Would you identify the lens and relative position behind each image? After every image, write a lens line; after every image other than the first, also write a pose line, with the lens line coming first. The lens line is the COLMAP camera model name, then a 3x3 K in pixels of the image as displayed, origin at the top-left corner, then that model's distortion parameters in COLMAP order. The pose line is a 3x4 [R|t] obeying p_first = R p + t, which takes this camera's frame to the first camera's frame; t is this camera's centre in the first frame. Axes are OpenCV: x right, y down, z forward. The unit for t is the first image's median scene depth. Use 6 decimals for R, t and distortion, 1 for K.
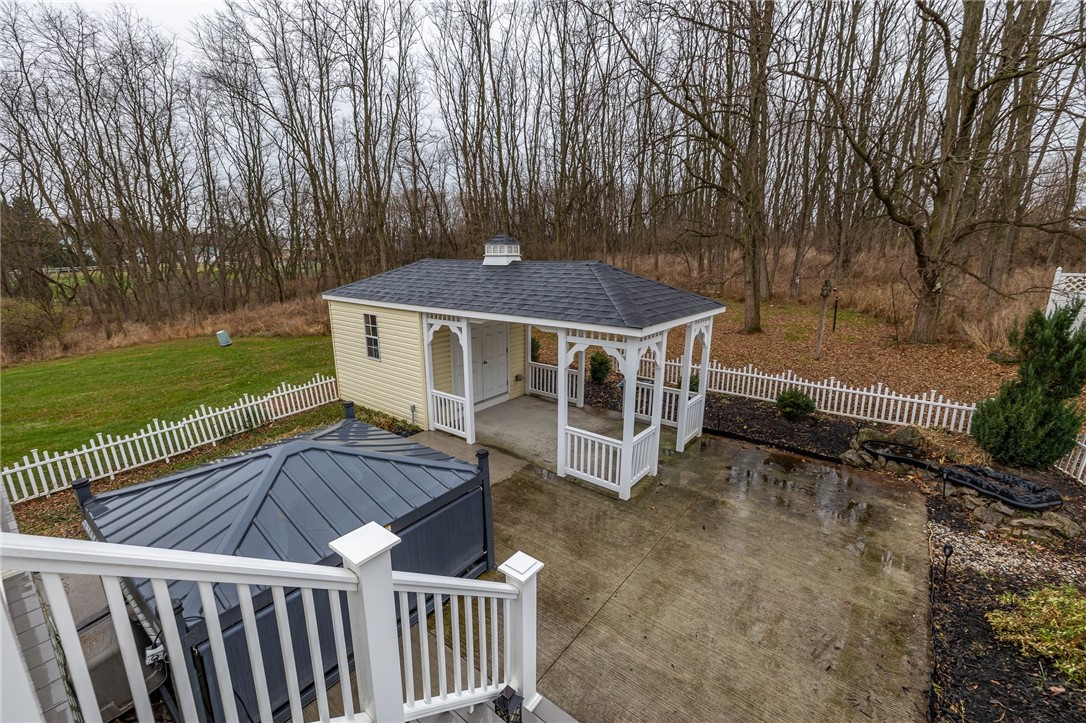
lens RADIAL K [[454.9, 0, 540.6], [0, 454.9, 362.1], [0, 0, 1]] dist [-0.000557, -0.000725]
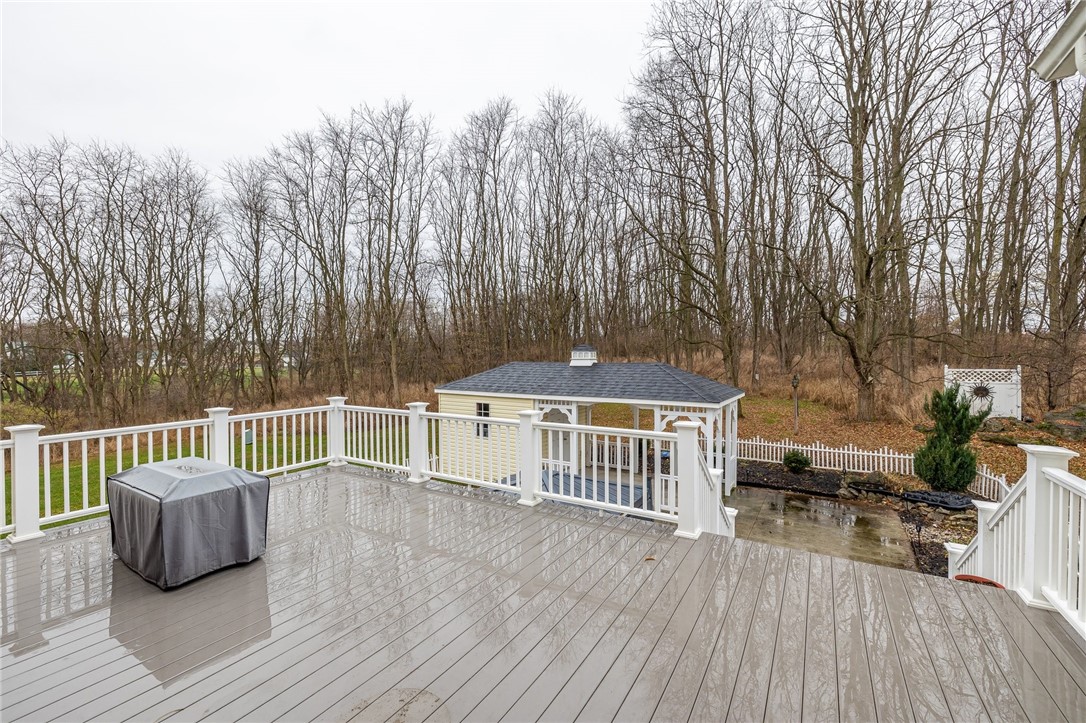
lens RADIAL K [[454.9, 0, 544.4], [0, 454.9, 360.2], [0, 0, 1]] dist [-0.000557, -0.000725]
pose [[0.993861, -0.005067, 0.110519, -0.395144], [0.029600, 0.974711, -0.221499, 0.082604], [-0.106602, 0.223411, 0.968878, -0.371761]]
